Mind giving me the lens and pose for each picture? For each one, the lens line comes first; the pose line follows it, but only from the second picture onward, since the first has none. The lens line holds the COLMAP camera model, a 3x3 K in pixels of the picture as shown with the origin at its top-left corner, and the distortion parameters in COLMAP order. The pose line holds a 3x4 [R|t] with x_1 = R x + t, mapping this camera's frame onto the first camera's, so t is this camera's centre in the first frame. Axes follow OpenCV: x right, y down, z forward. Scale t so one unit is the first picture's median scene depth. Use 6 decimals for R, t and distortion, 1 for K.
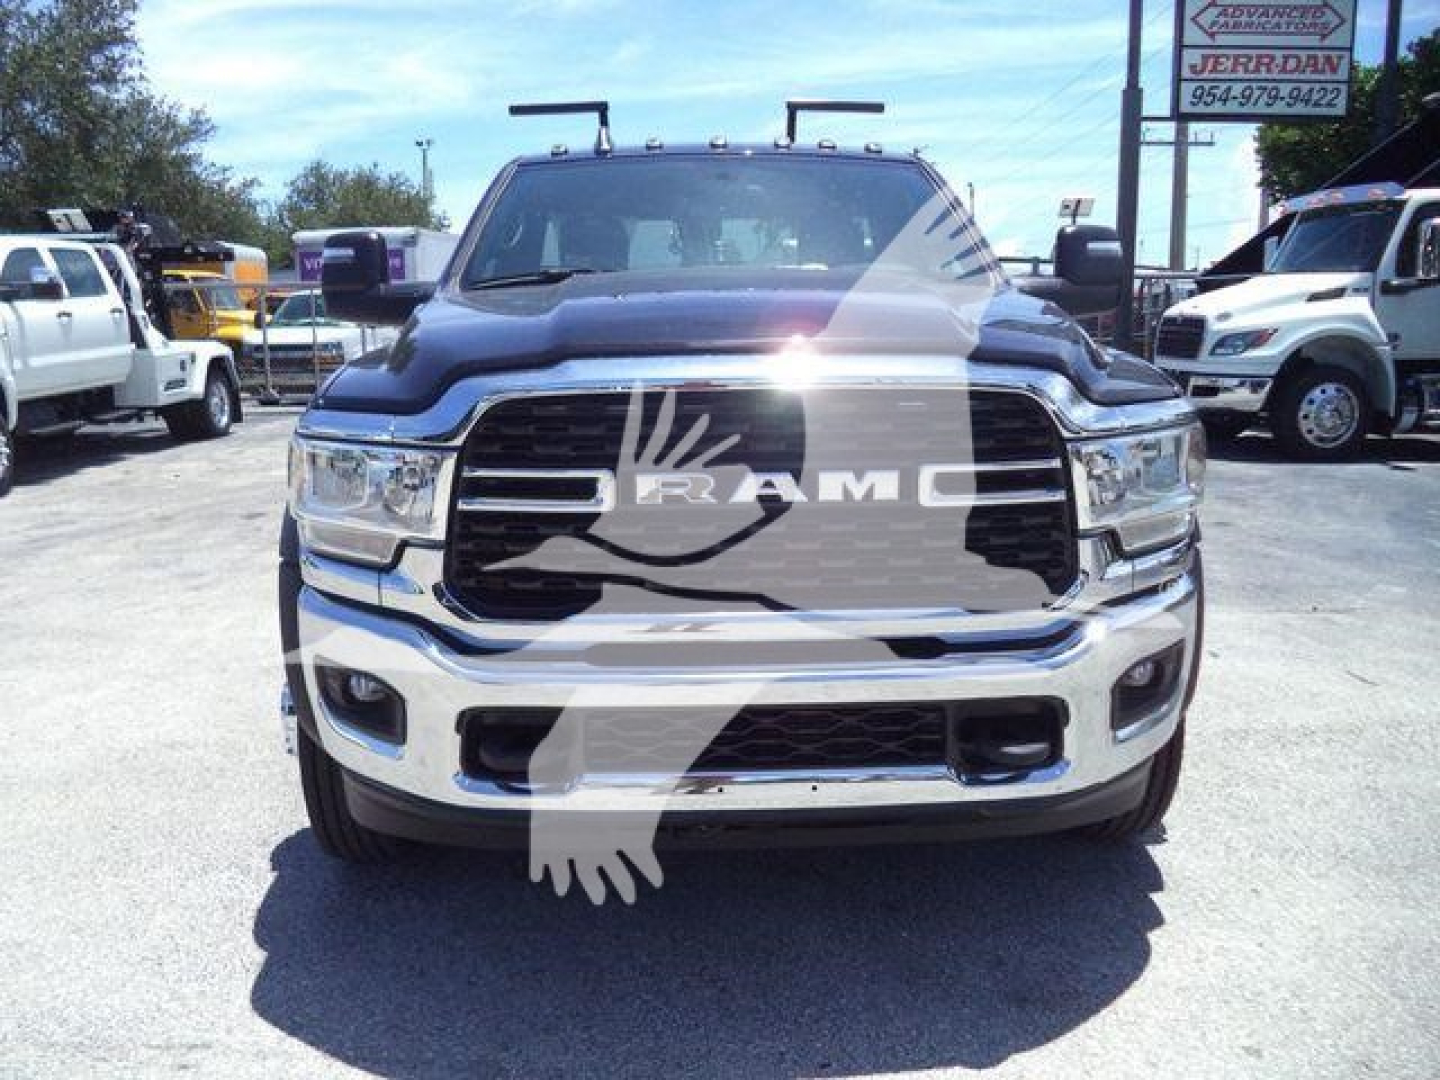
lens RADIAL K [[1207.8, 0, 717.0], [0, 1207.8, 562.0], [0, 0, 1]] dist [-0.020399, 0.020246]
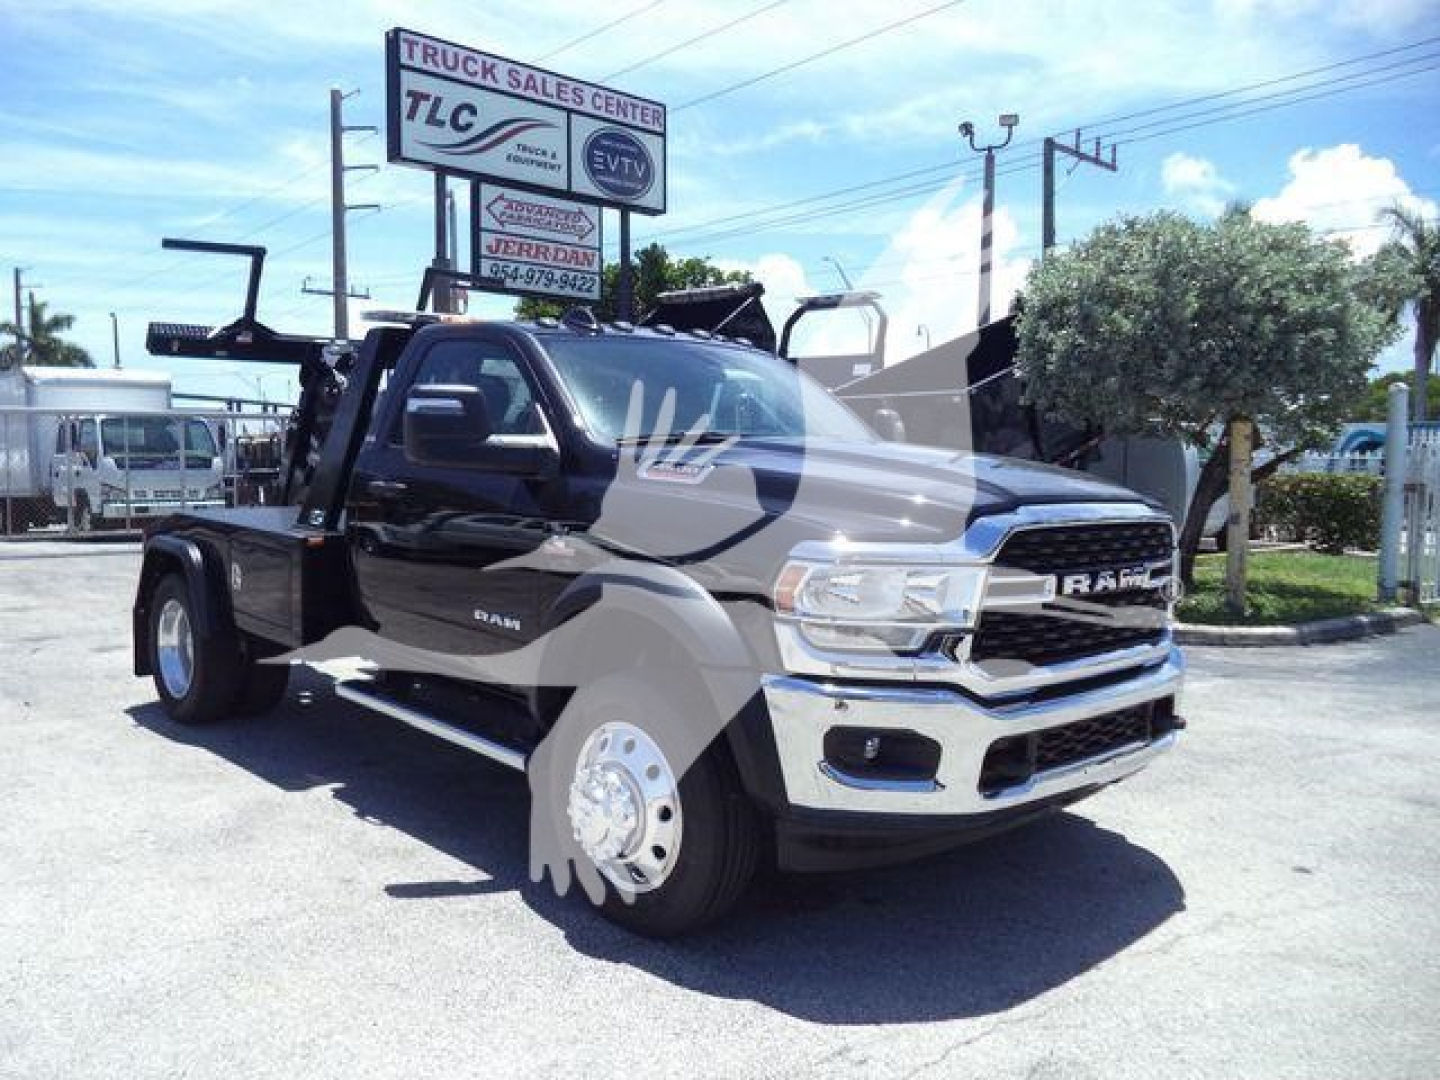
lens RADIAL K [[1207.8, 0, 717.0], [0, 1207.8, 562.0], [0, 0, 1]] dist [-0.020399, 0.020246]
pose [[0.750742, -0.042788, 0.659208, -0.226230], [0.114129, 0.991296, -0.065633, -0.005593], [-0.650662, 0.124509, 0.749091, 0.015075]]
